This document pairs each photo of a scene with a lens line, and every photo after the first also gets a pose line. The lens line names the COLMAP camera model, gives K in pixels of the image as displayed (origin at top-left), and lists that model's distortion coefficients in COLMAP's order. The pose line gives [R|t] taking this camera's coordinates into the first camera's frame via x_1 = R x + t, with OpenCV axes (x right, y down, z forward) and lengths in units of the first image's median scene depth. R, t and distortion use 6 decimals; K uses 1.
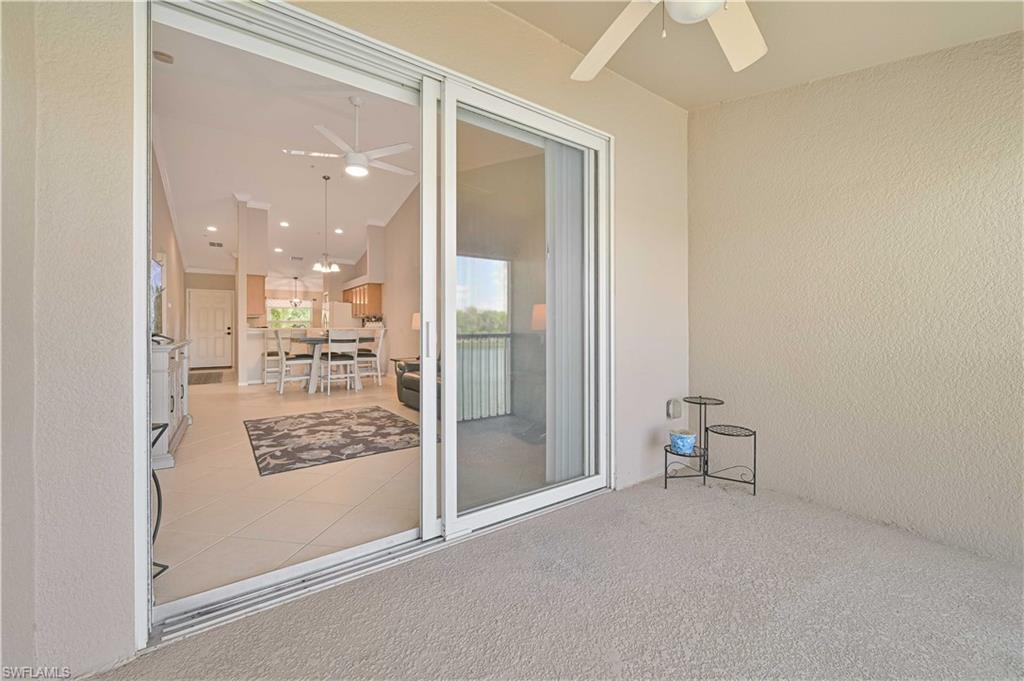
lens RADIAL K [[408.5, 0, 513.6], [0, 408.5, 327.5], [0, 0, 1]] dist [0.001145, 0.000776]
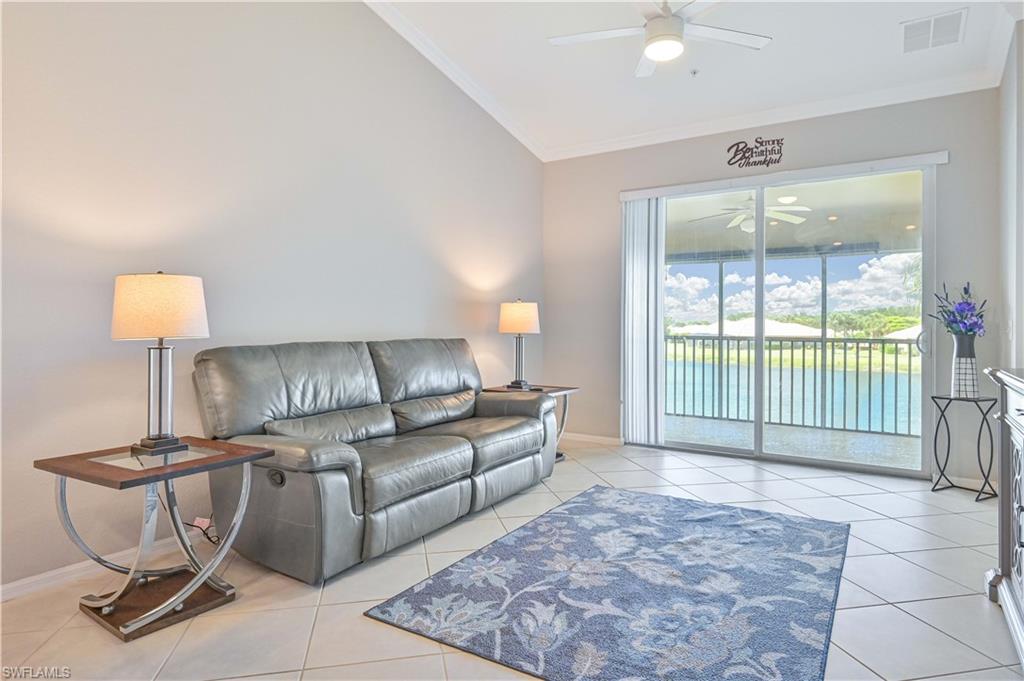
lens RADIAL K [[590.9, 0, 516.0], [0, 590.9, 323.7], [0, 0, 1]] dist [0.006977, -0.000556]
pose [[-0.375011, 0.004544, 0.927009, -0.504165], [-0.006150, 0.999954, -0.007390, -0.002408], [-0.927000, -0.008472, -0.374966, 0.711867]]
